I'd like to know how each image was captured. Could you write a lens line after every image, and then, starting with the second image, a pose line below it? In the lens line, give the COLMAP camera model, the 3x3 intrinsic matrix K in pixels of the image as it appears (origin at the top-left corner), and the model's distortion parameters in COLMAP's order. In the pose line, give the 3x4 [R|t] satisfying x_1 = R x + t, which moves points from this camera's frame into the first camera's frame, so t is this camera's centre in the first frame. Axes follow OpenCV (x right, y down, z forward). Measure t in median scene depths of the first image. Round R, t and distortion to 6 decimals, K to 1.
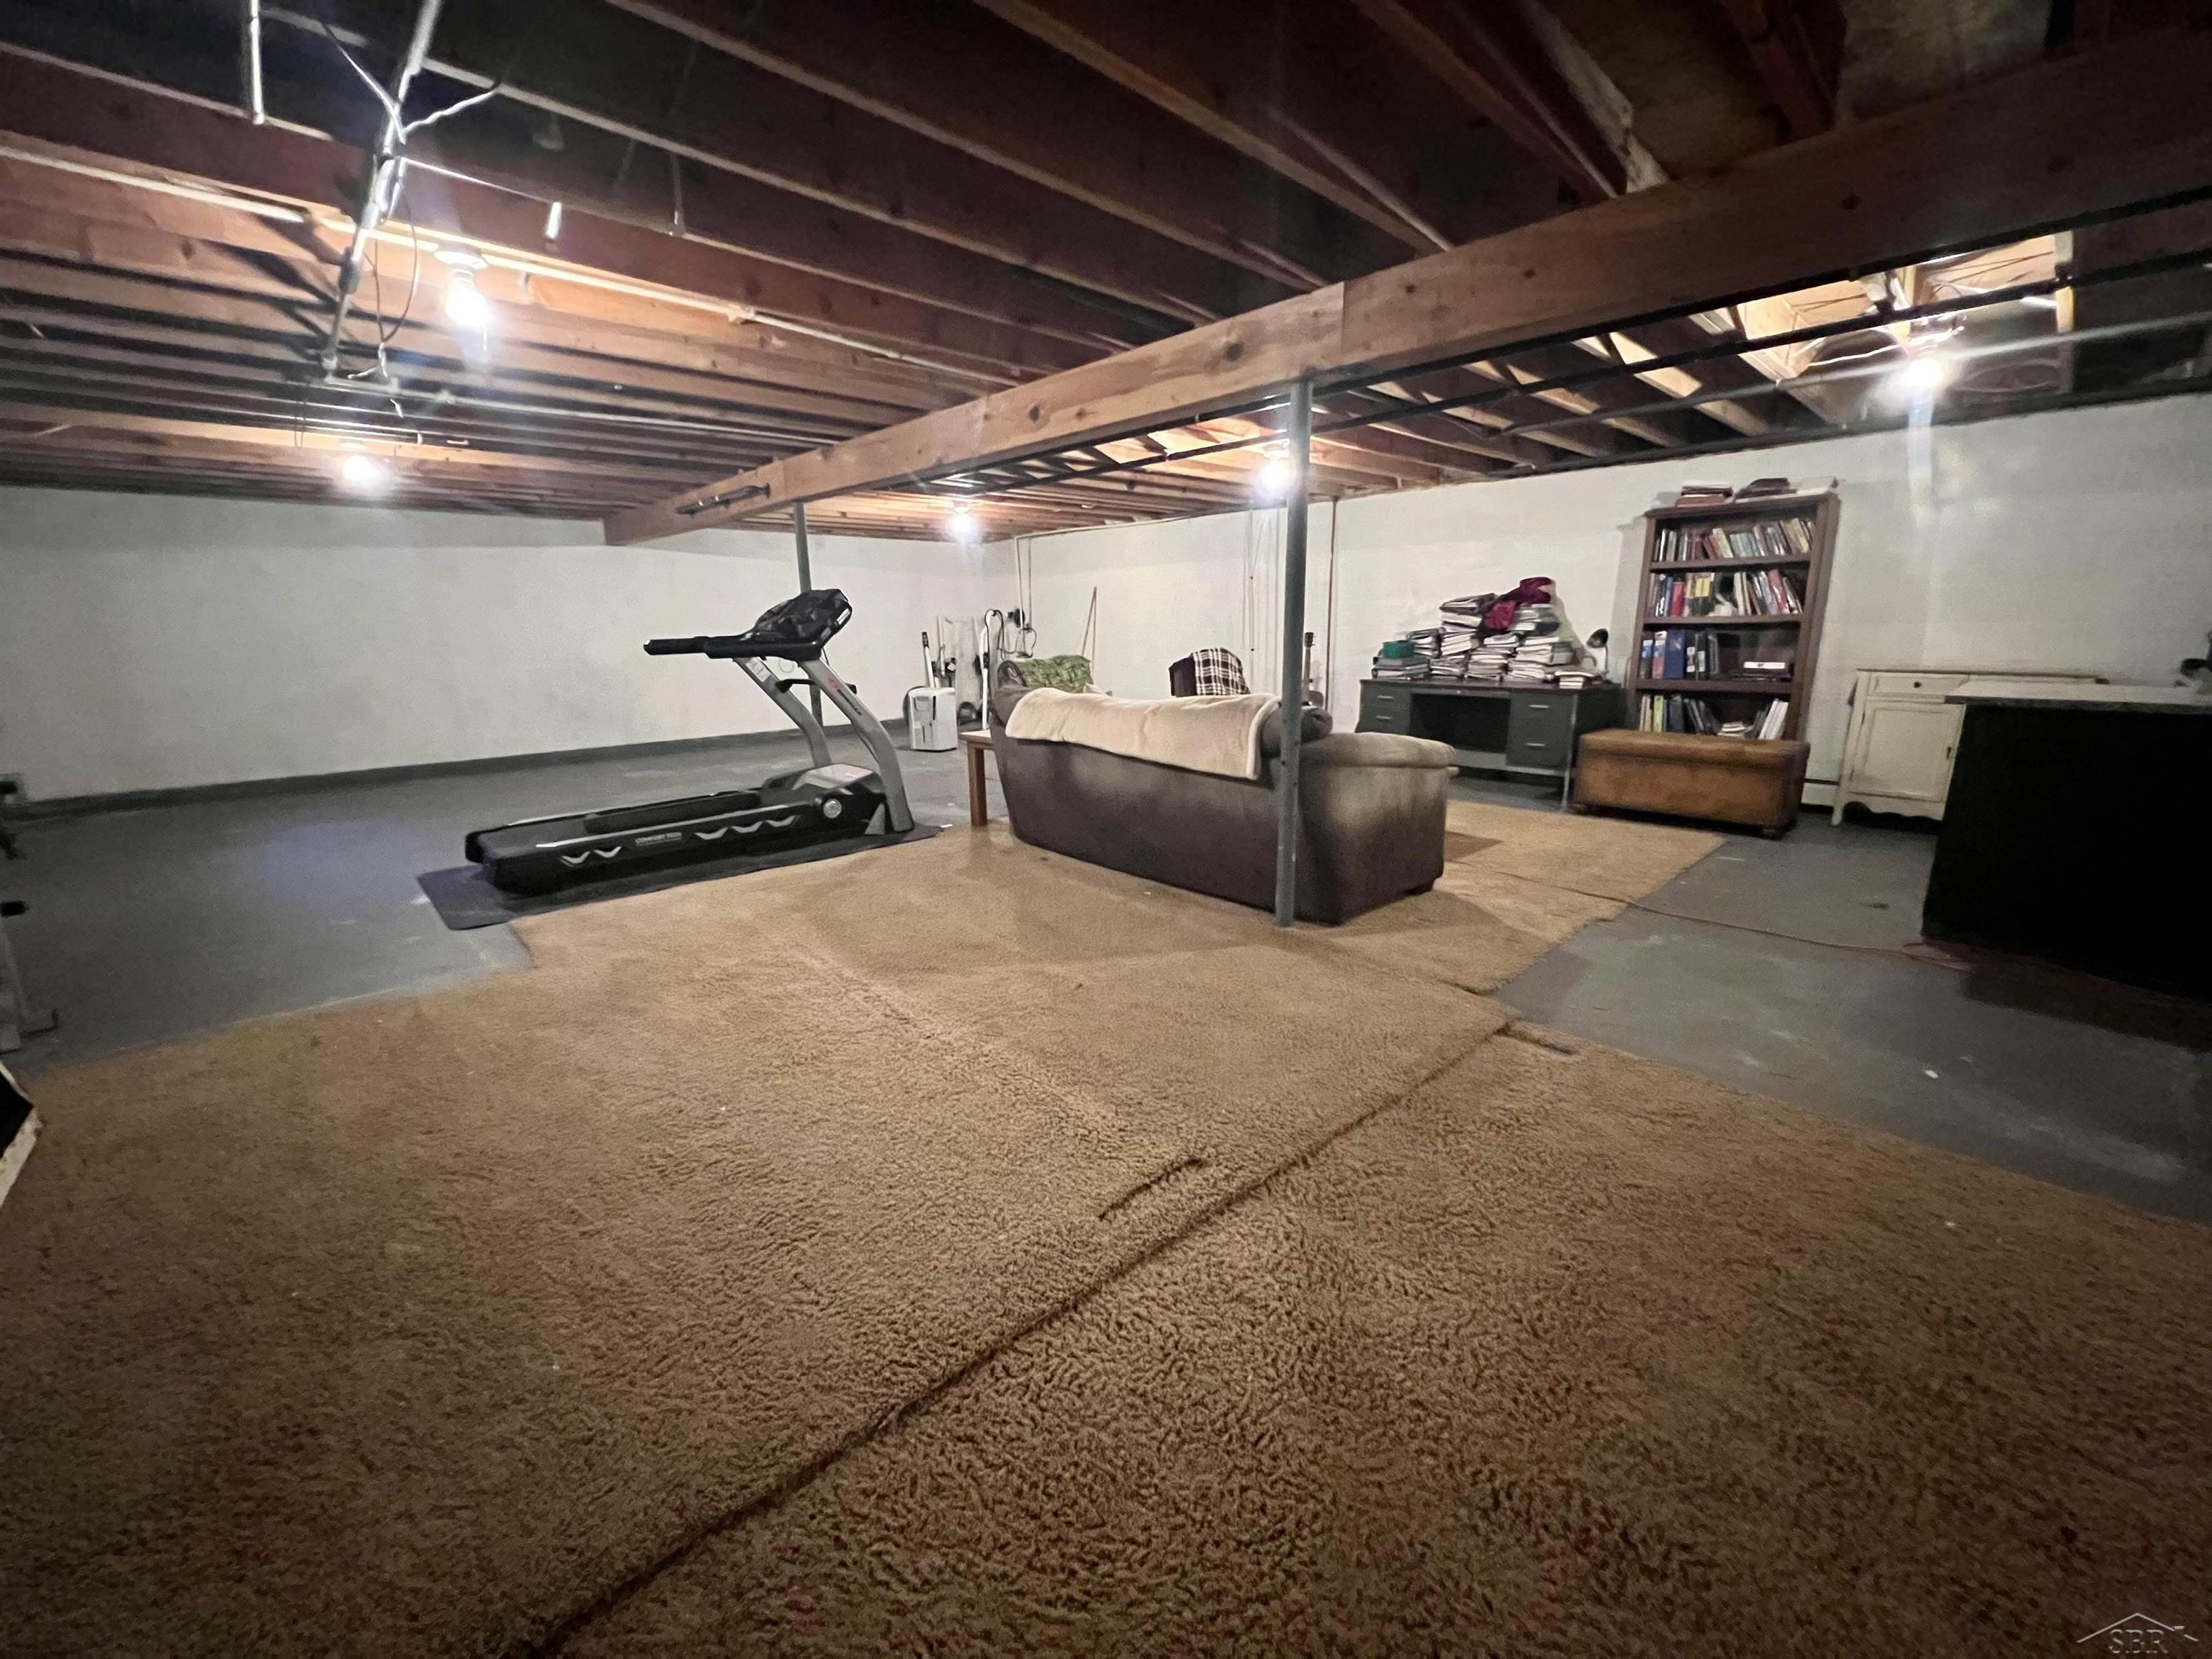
lens RADIAL K [[877.3, 0, 1115.1], [0, 877.3, 831.0], [0, 0, 1]] dist [0.003089, 0.000188]
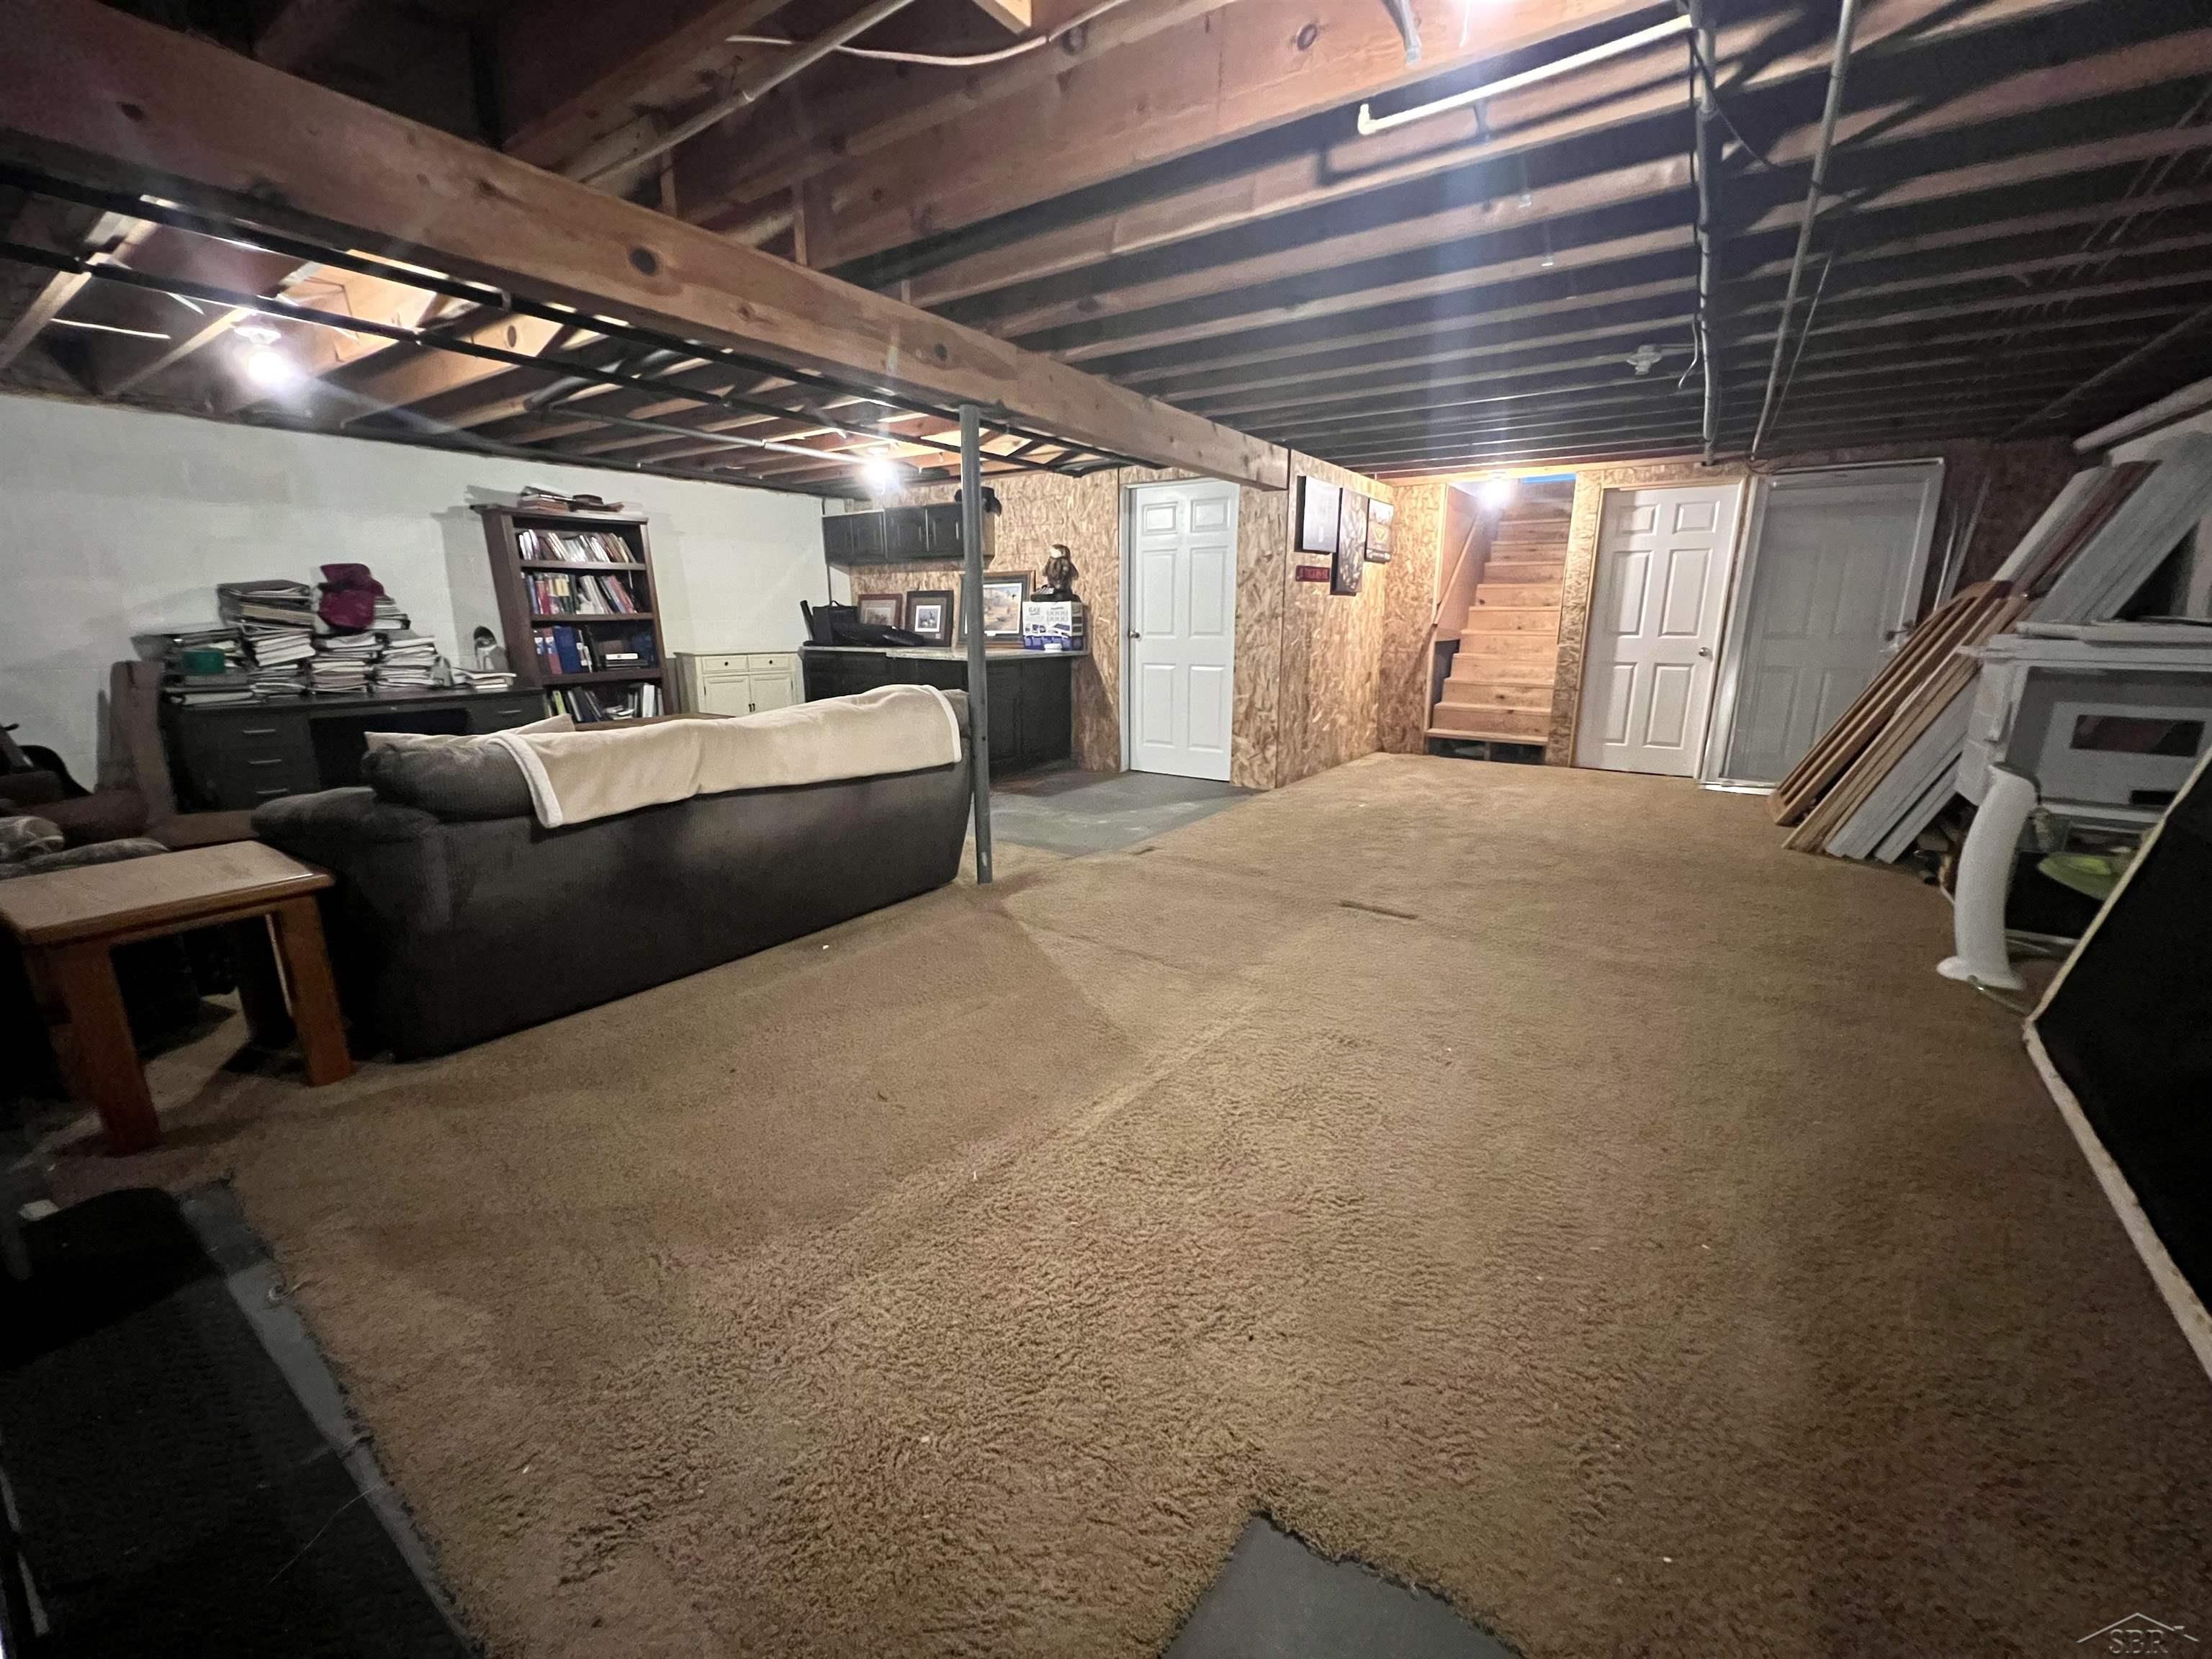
lens RADIAL K [[877.3, 0, 1110.2], [0, 877.3, 819.8], [0, 0, 1]] dist [0.003089, 0.000188]
pose [[-0.220811, -0.213684, 0.951620, -0.567734], [0.226754, 0.937720, 0.263179, -0.142991], [-0.948591, 0.273897, -0.158605, 0.618532]]
